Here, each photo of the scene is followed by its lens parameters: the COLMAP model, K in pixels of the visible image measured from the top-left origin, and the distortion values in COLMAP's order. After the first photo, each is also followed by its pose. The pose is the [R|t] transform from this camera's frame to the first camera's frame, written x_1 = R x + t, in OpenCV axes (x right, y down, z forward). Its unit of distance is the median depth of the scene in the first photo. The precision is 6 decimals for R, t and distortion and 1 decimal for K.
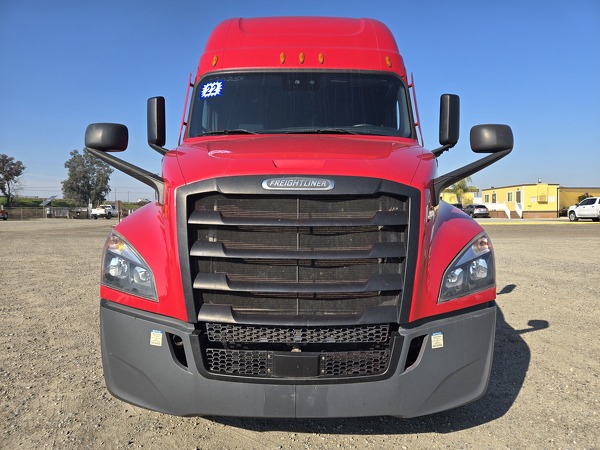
lens RADIAL K [[406.4, 0, 301.9], [0, 406.4, 224.7], [0, 0, 1]] dist [0.072587, -0.054041]
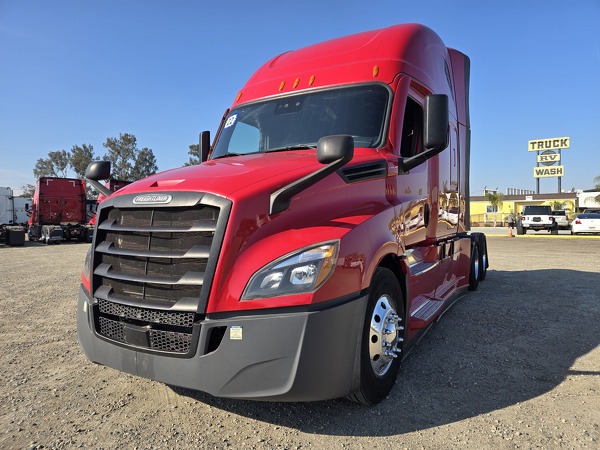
lens RADIAL K [[406.4, 0, 301.9], [0, 406.4, 224.7], [0, 0, 1]] dist [0.072587, -0.054041]
pose [[0.869469, 0.007492, -0.493931, 0.896198], [-0.018727, 0.999666, -0.017803, -0.002924], [0.493633, 0.024729, 0.869319, 0.080495]]
